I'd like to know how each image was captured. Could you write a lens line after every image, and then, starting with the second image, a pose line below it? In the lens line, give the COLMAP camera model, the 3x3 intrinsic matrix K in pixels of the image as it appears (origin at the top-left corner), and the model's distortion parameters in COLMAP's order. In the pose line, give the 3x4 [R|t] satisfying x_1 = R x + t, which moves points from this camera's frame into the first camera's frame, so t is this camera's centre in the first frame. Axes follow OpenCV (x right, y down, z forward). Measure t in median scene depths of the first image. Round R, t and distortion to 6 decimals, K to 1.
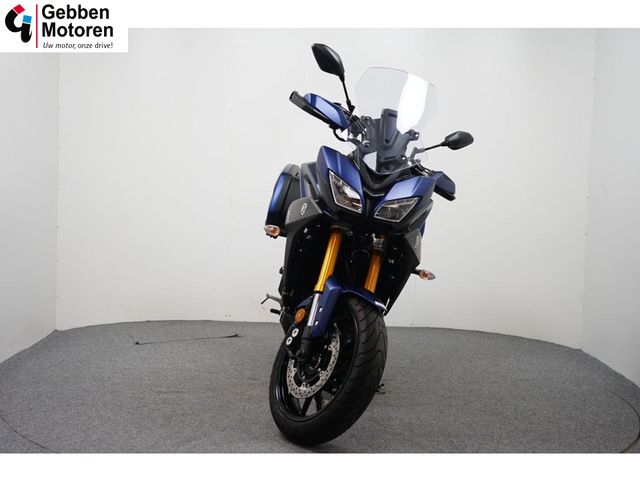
lens RADIAL K [[948.7, 0, 320.3], [0, 948.7, 241.3], [0, 0, 1]] dist [0.111735, 0.000000]
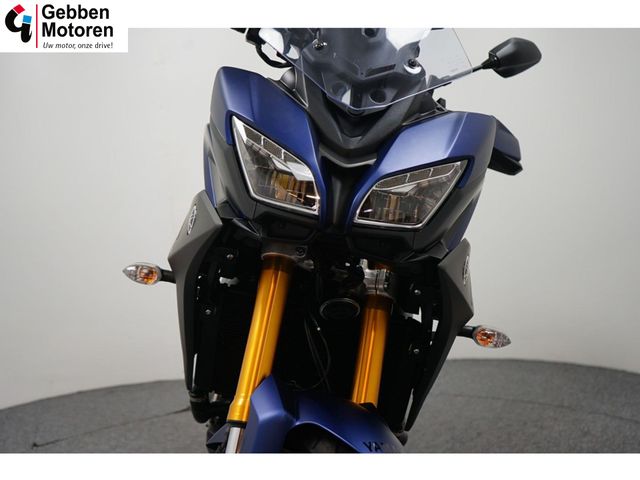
lens RADIAL K [[726.0, 0, 319.0], [0, 726.0, 238.1], [0, 0, 1]] dist [-0.006093, 0.000000]
pose [[0.994197, -0.102101, -0.033869, 0.050401], [0.101713, 0.994729, -0.012974, -0.016495], [0.035015, 0.009453, 0.999342, 0.693886]]
